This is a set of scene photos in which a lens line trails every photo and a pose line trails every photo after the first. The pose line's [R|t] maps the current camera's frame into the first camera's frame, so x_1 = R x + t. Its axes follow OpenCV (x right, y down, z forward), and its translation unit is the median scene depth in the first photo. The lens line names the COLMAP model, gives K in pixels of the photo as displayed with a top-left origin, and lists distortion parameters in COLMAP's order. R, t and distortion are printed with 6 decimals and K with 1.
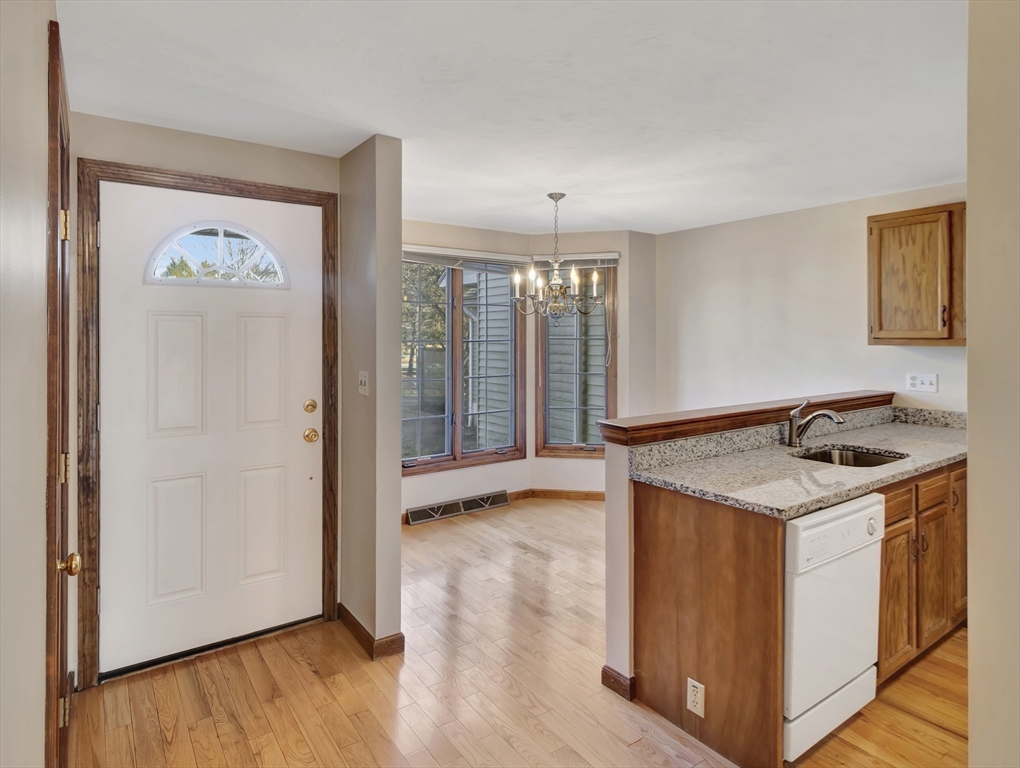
lens RADIAL K [[606.7, 0, 514.1], [0, 606.7, 335.7], [0, 0, 1]] dist [-0.001327, -0.000689]
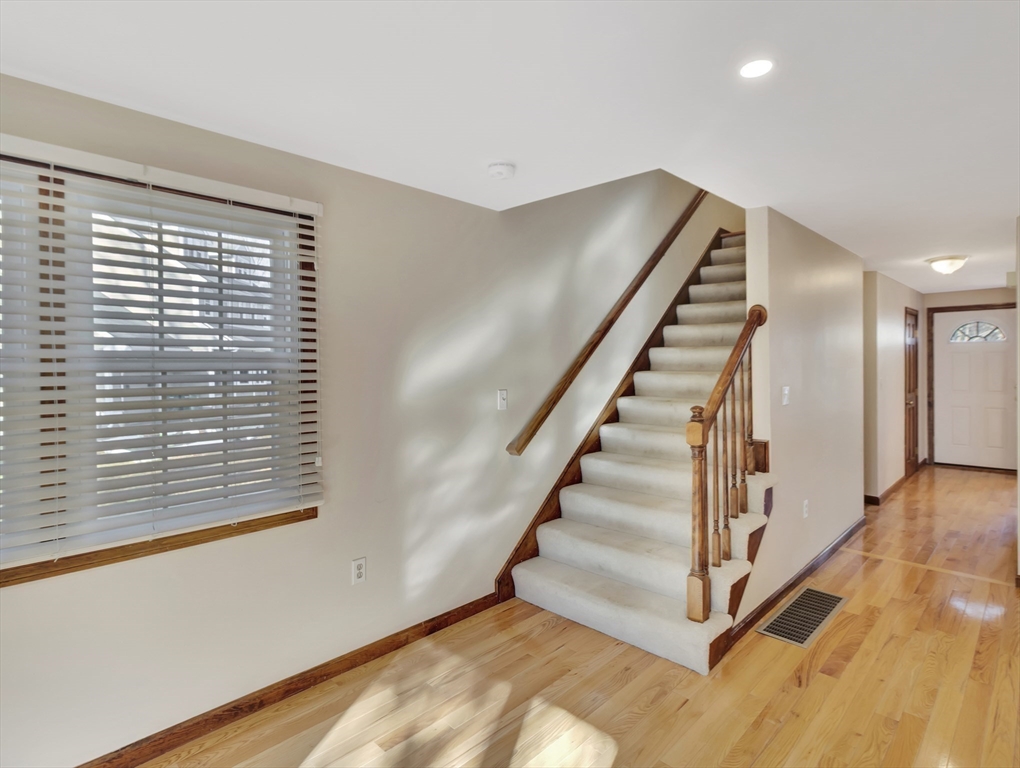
lens RADIAL K [[559.0, 0, 511.1], [0, 559.0, 361.9], [0, 0, 1]] dist [0.004423, 0.001034]
pose [[0.192474, 0.000564, -0.981302, 1.289718], [0.005448, 0.999984, 0.001643, -0.006405], [0.981287, -0.005662, 0.192467, -1.276667]]
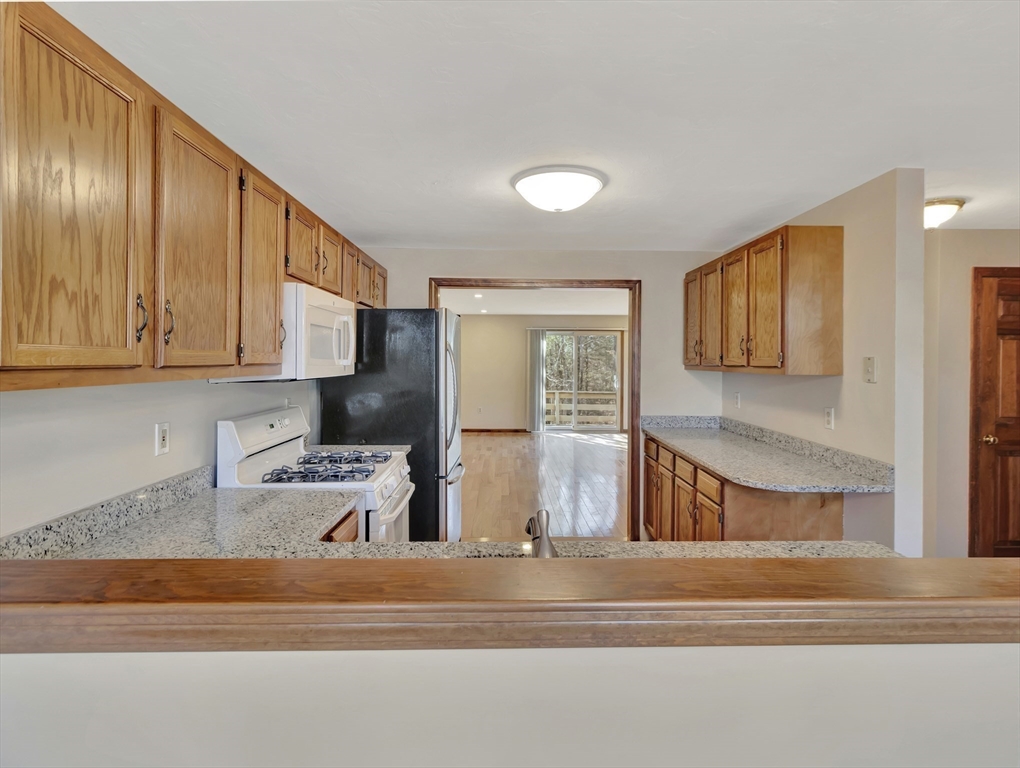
lens RADIAL K [[512.4, 0, 520.4], [0, 512.4, 361.4], [0, 0, 1]] dist [0.003826, 0.000675]
pose [[-0.820486, -0.003900, 0.571653, 0.228586], [-0.004917, 0.999988, -0.000236, -0.000530], [-0.571645, -0.003004, -0.820496, 1.050213]]
